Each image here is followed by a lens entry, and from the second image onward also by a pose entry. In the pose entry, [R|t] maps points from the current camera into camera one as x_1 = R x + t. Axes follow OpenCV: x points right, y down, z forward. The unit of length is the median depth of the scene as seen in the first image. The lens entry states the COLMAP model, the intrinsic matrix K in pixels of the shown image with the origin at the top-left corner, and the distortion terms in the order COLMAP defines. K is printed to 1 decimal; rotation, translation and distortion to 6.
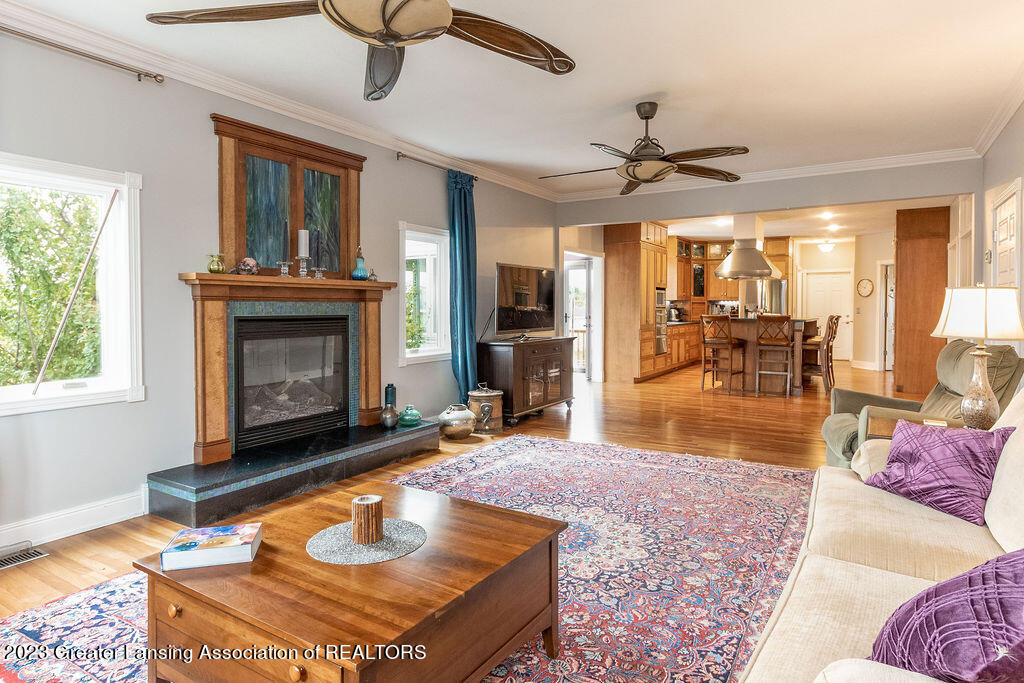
lens RADIAL K [[591.4, 0, 512.8], [0, 591.4, 332.2], [0, 0, 1]] dist [-0.003155, -0.000176]
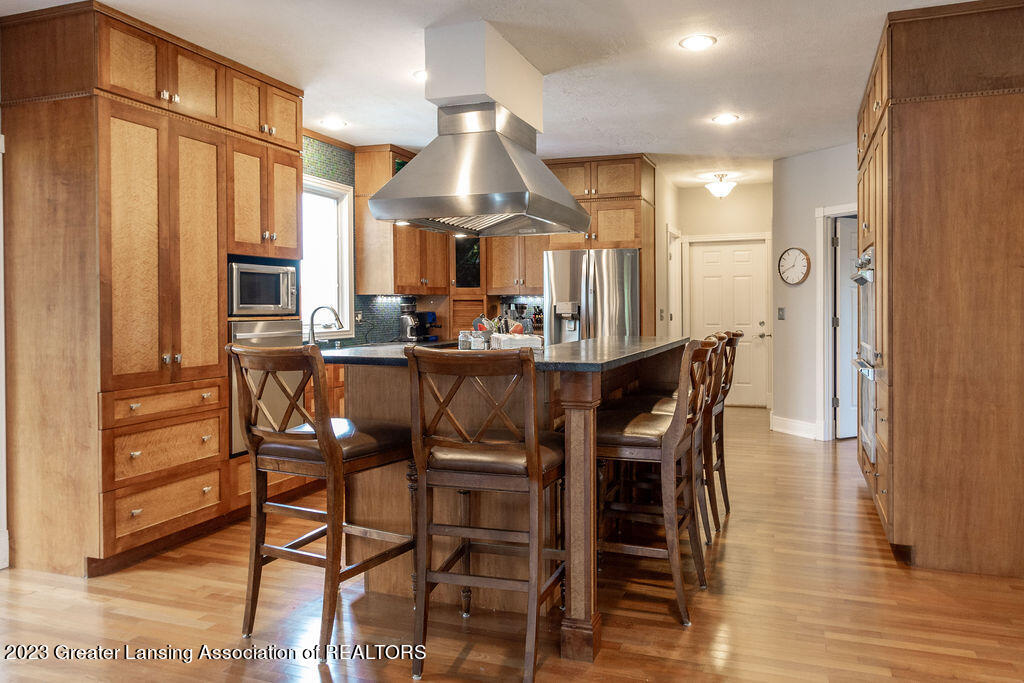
lens RADIAL K [[733.8, 0, 511.9], [0, 733.8, 337.4], [0, 0, 1]] dist [-0.032110, -0.000429]
pose [[0.983220, -0.016992, 0.181632, 0.340931], [0.017502, 0.999846, -0.001209, -0.027023], [-0.181584, 0.004367, 0.983366, 0.596179]]
